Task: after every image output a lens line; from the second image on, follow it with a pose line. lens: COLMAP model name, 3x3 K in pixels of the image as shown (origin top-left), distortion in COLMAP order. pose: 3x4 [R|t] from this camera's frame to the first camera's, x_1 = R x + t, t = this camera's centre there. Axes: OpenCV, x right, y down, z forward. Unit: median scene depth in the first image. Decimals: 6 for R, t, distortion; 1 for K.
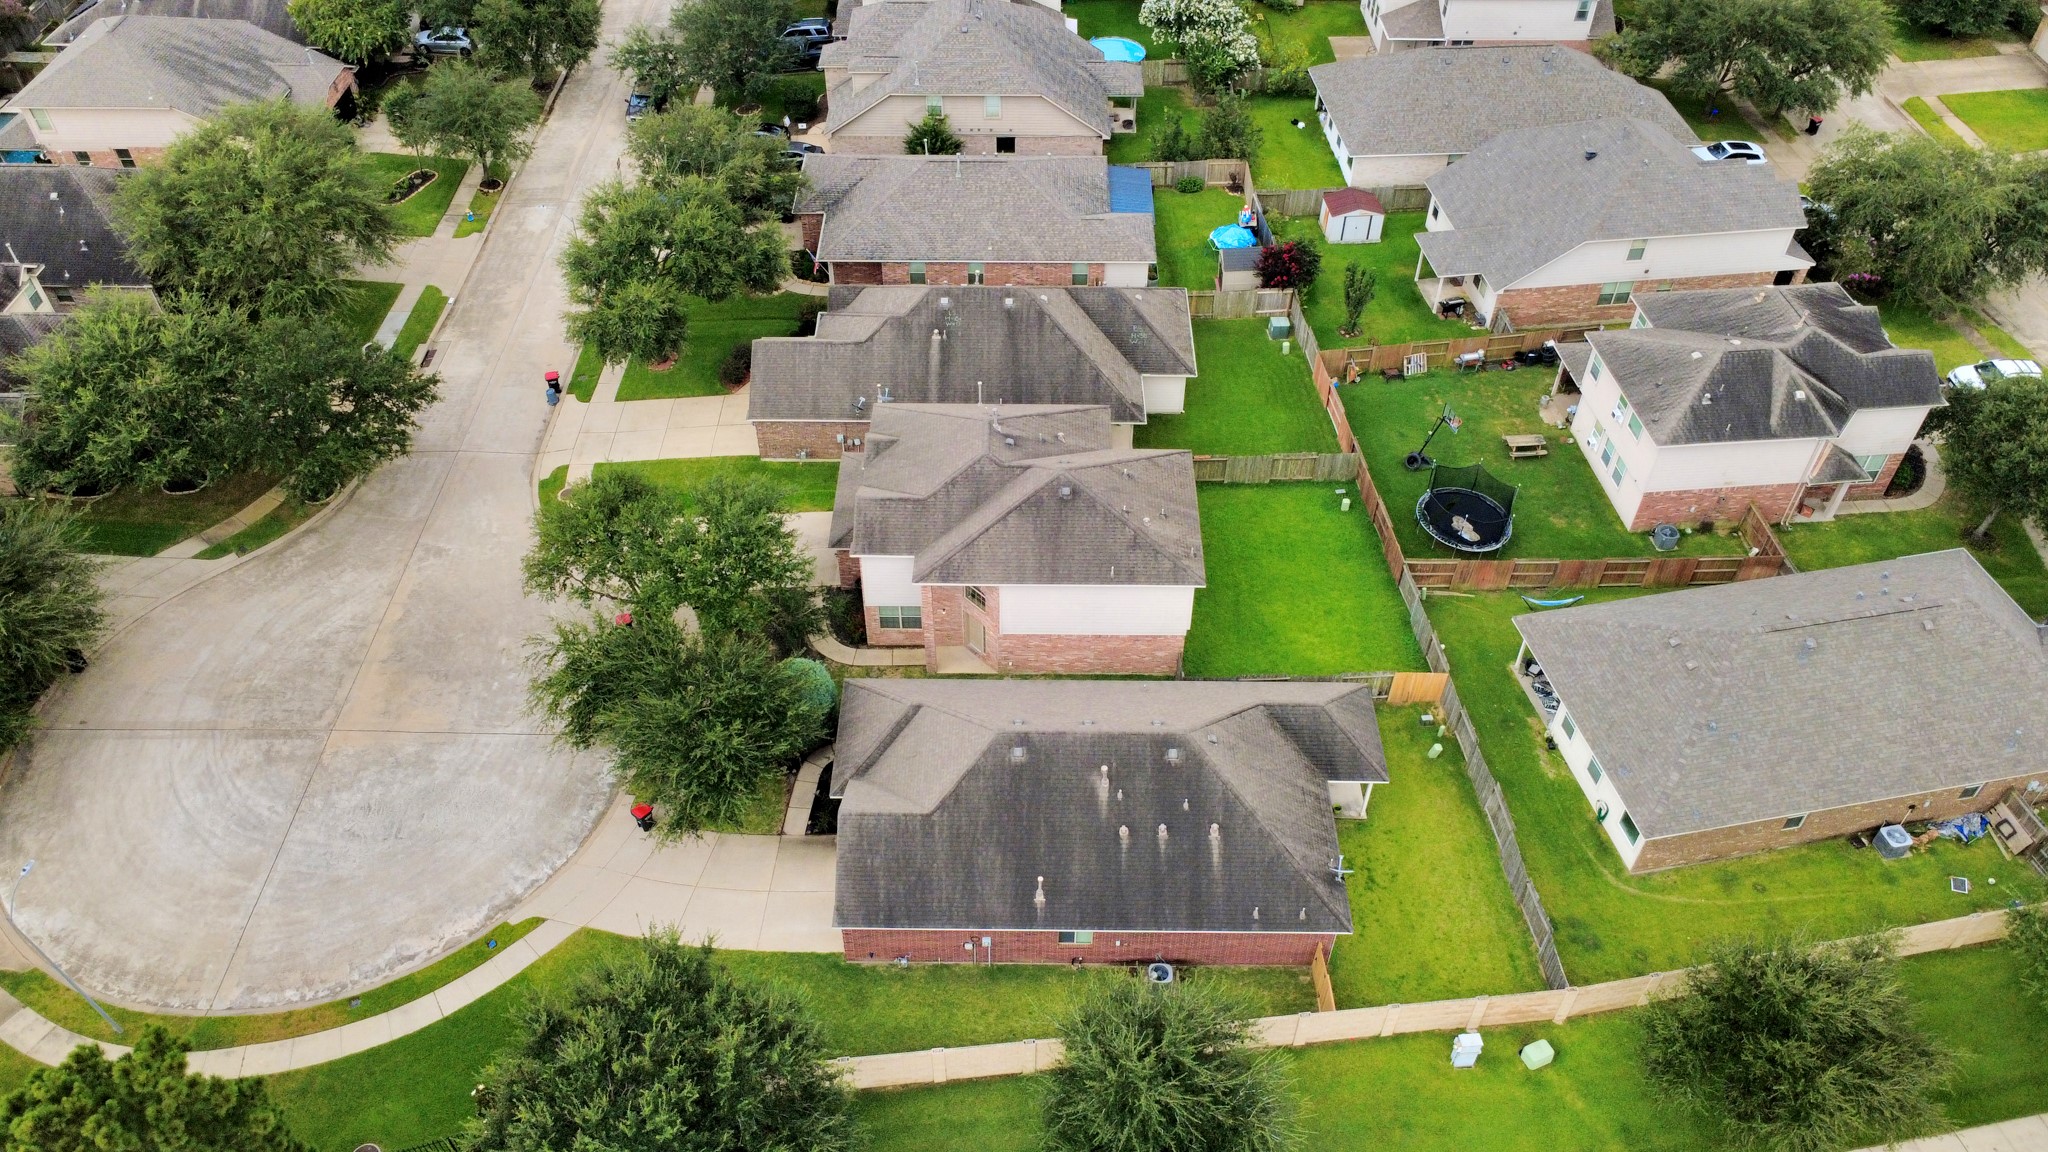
lens RADIAL K [[1548.0, 0, 1024.0], [0, 1548.0, 576.0], [0, 0, 1]] dist [0.004409, -0.009263]
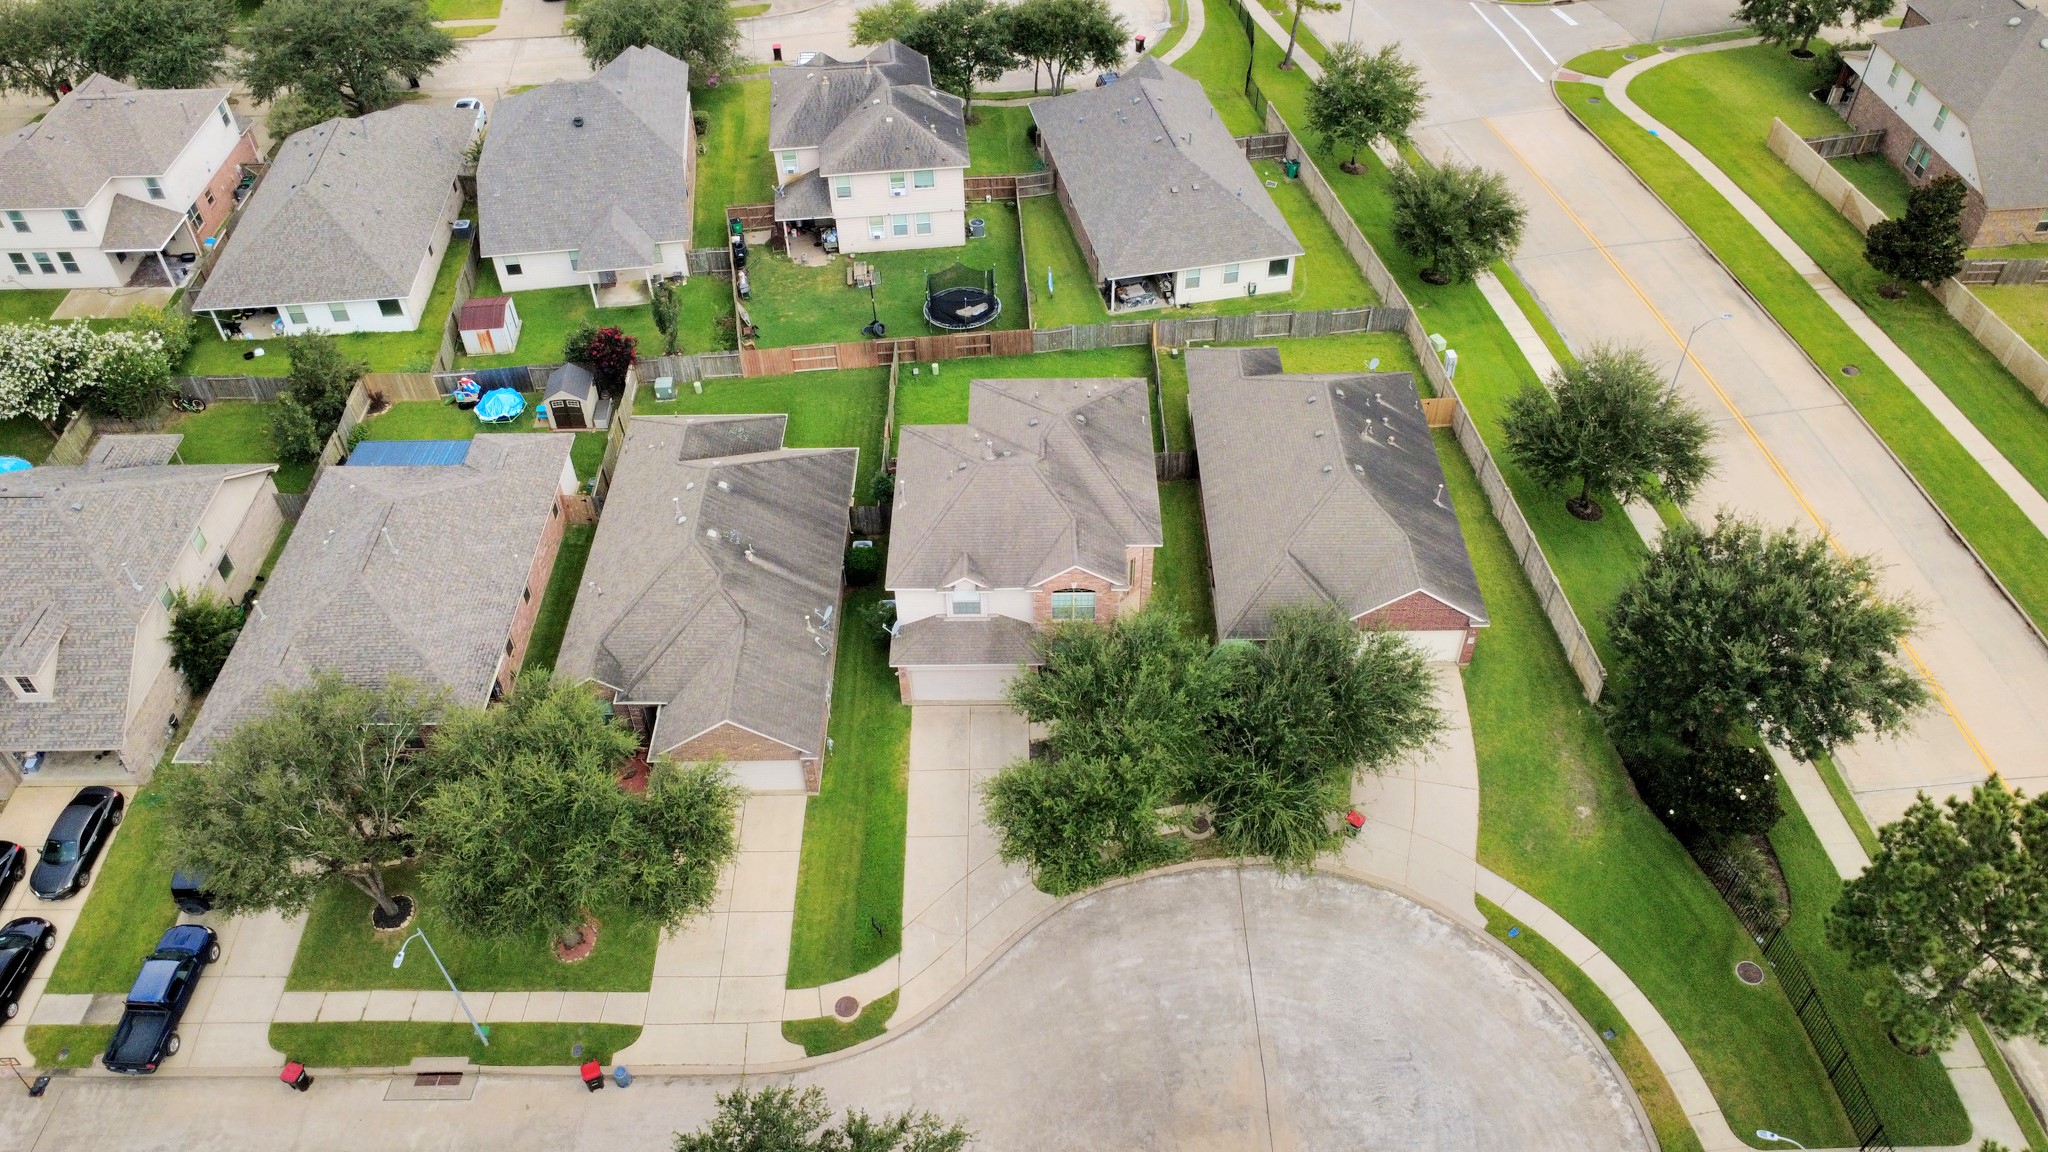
lens RADIAL K [[1548.0, 0, 1024.0], [0, 1548.0, 576.0], [0, 0, 1]] dist [0.004409, -0.009263]
pose [[-0.025942, -0.688481, 0.724790, -0.844150], [0.695306, 0.508501, 0.507914, -0.583081], [-0.718246, 0.517127, 0.465513, 0.577887]]
